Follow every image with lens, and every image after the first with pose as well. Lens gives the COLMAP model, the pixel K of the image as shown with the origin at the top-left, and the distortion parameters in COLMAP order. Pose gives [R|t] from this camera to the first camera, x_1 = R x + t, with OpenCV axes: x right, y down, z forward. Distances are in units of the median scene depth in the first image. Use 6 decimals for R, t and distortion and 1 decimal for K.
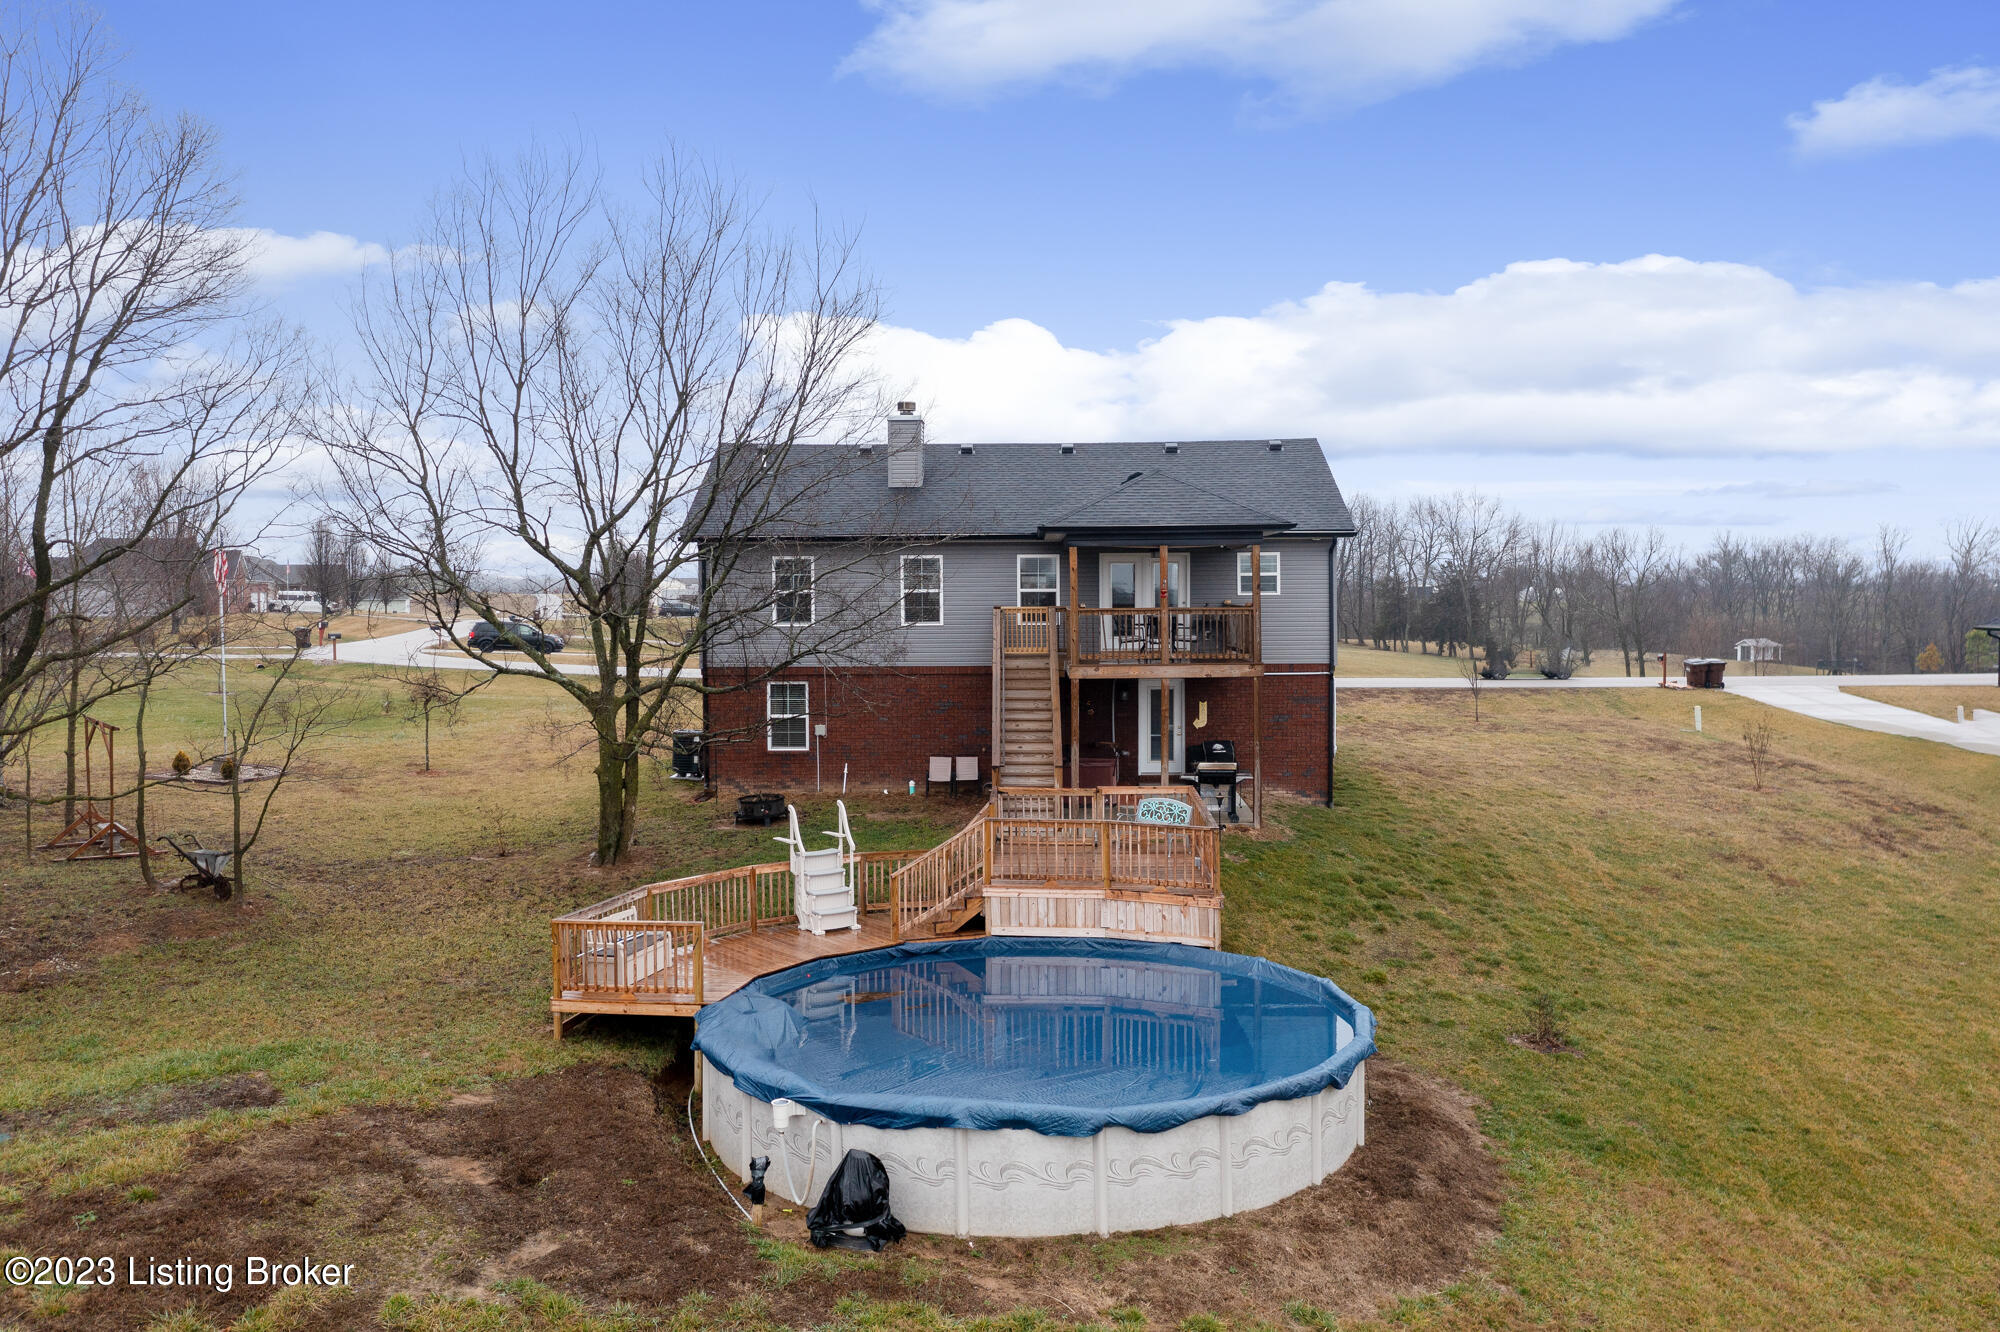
lens RADIAL K [[1598.2, 0, 987.1], [0, 1598.2, 657.6], [0, 0, 1]] dist [-0.016184, -0.004067]
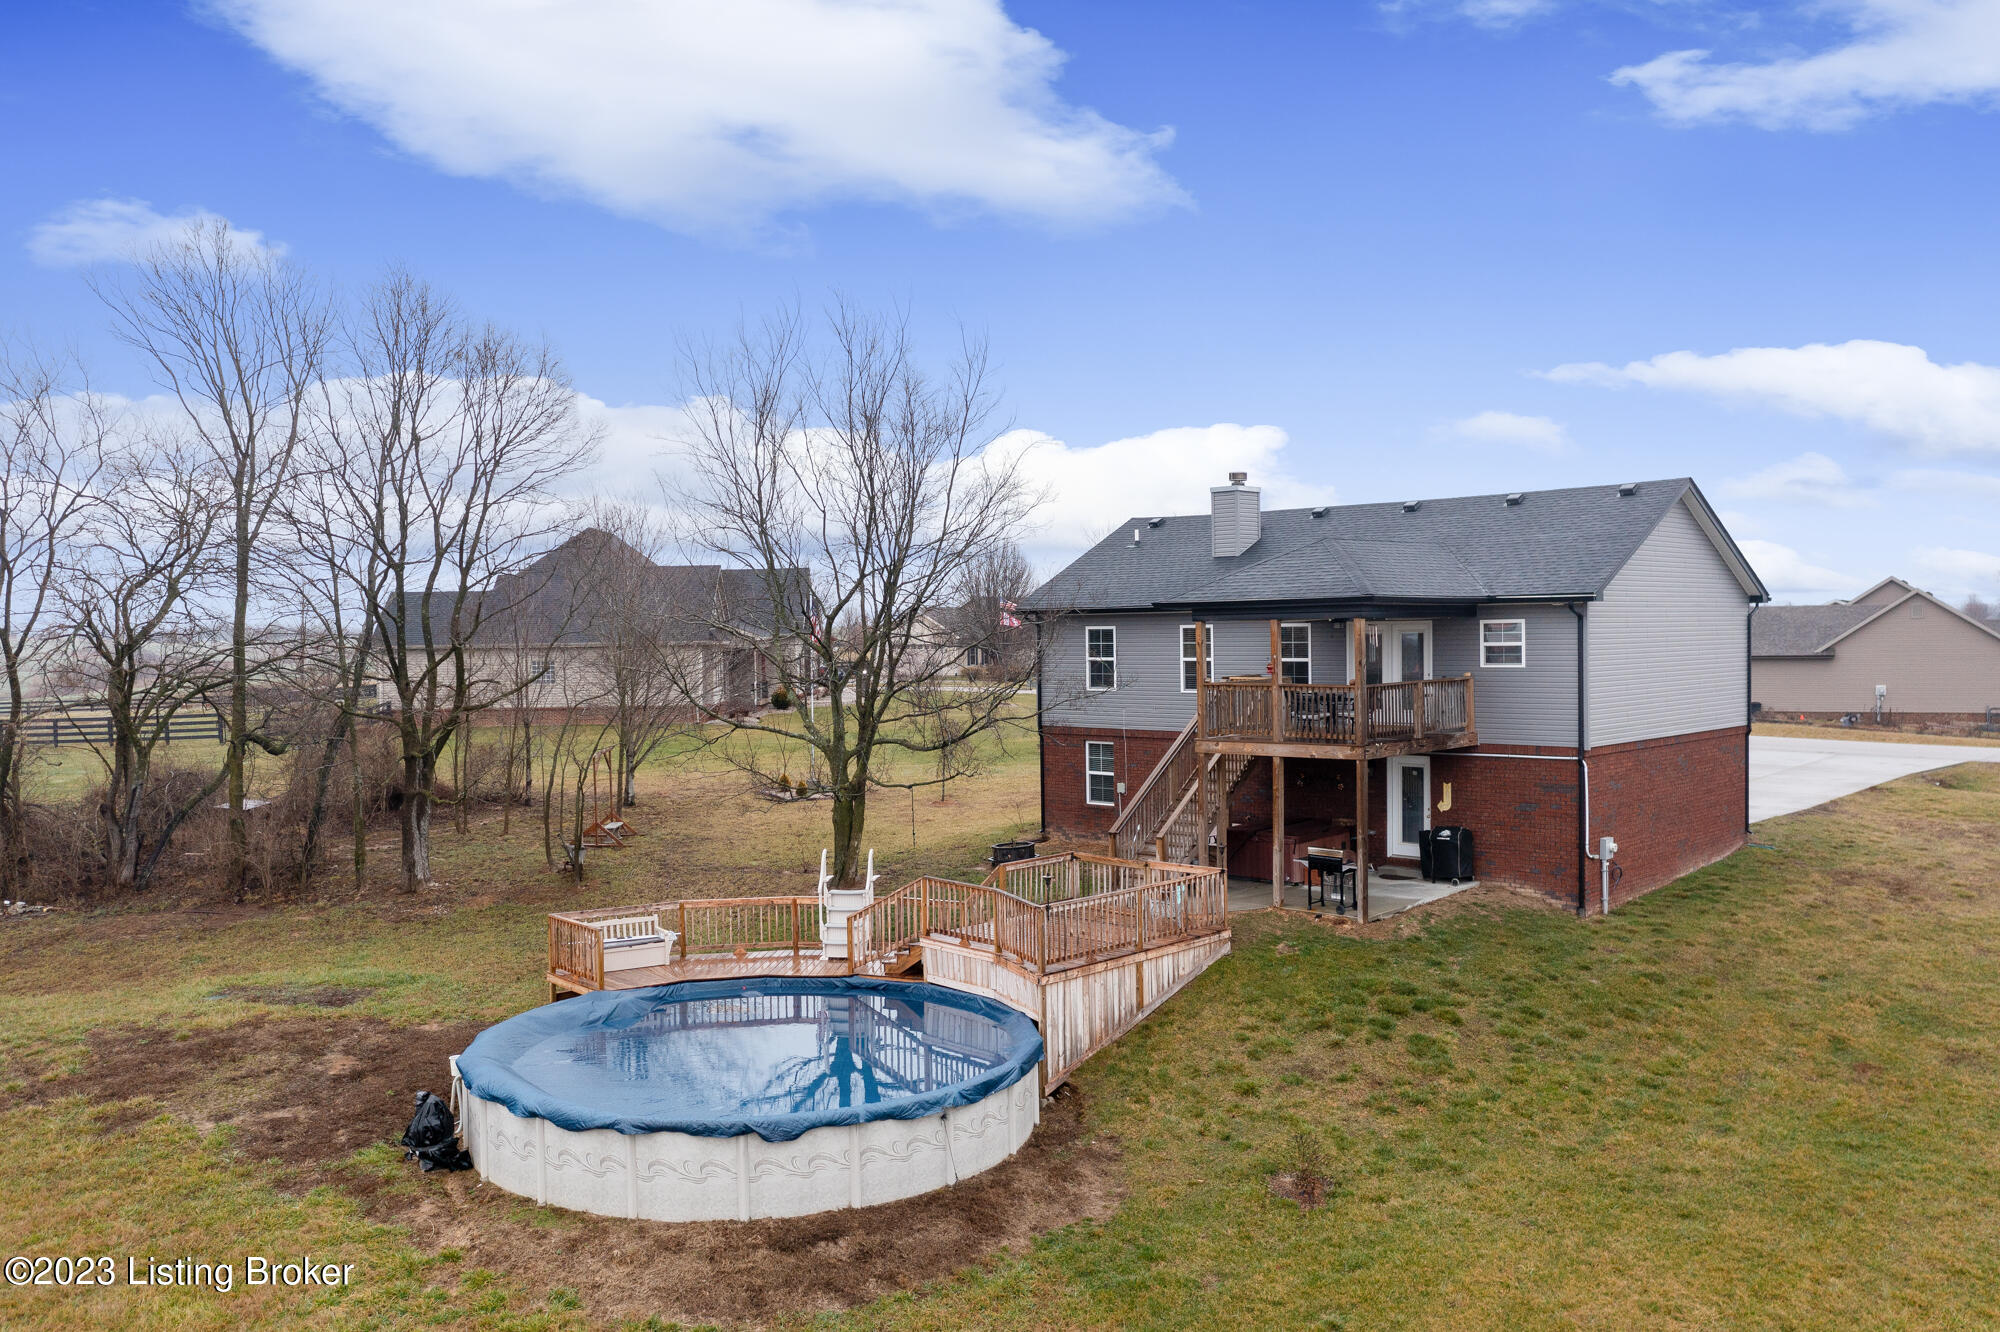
lens RADIAL K [[1601.9, 0, 987.4], [0, 1601.9, 669.9], [0, 0, 1]] dist [-0.021719, 0.003298]
pose [[0.736792, 0.013002, -0.675995, 0.787644], [-0.020153, 0.999793, -0.002735, -0.041278], [0.675819, 0.015638, 0.736901, 0.204667]]
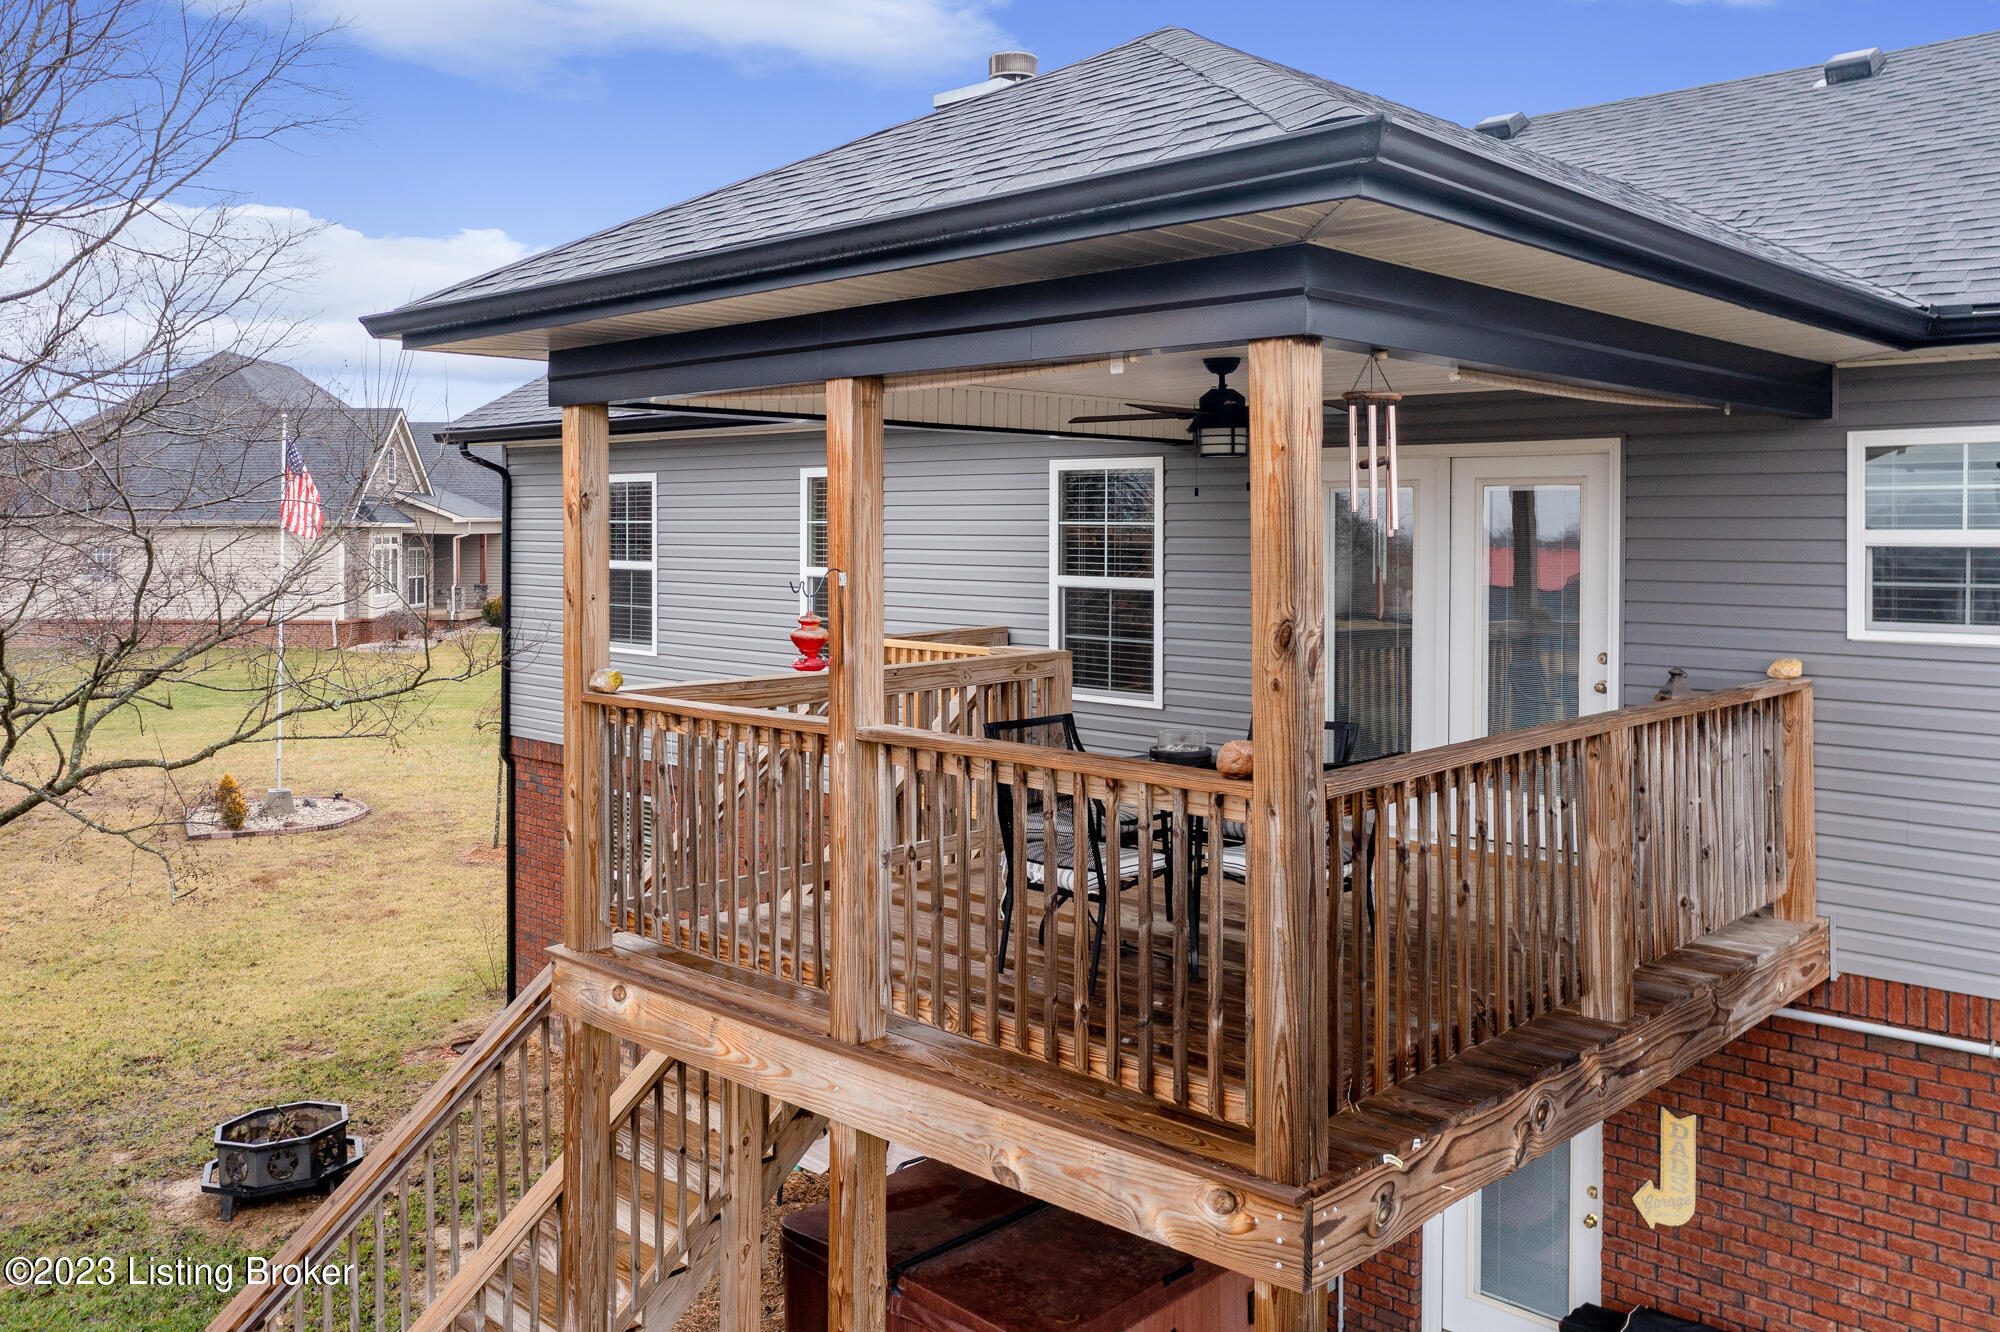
lens RADIAL K [[1624.5, 0, 1000.6], [0, 1624.5, 527.5], [0, 0, 1]] dist [-0.003641, -0.001116]
pose [[0.740026, 0.010310, -0.672499, 0.303280], [-0.036009, 0.999056, -0.024309, -0.062079], [0.671614, 0.042206, 0.739698, 1.081723]]
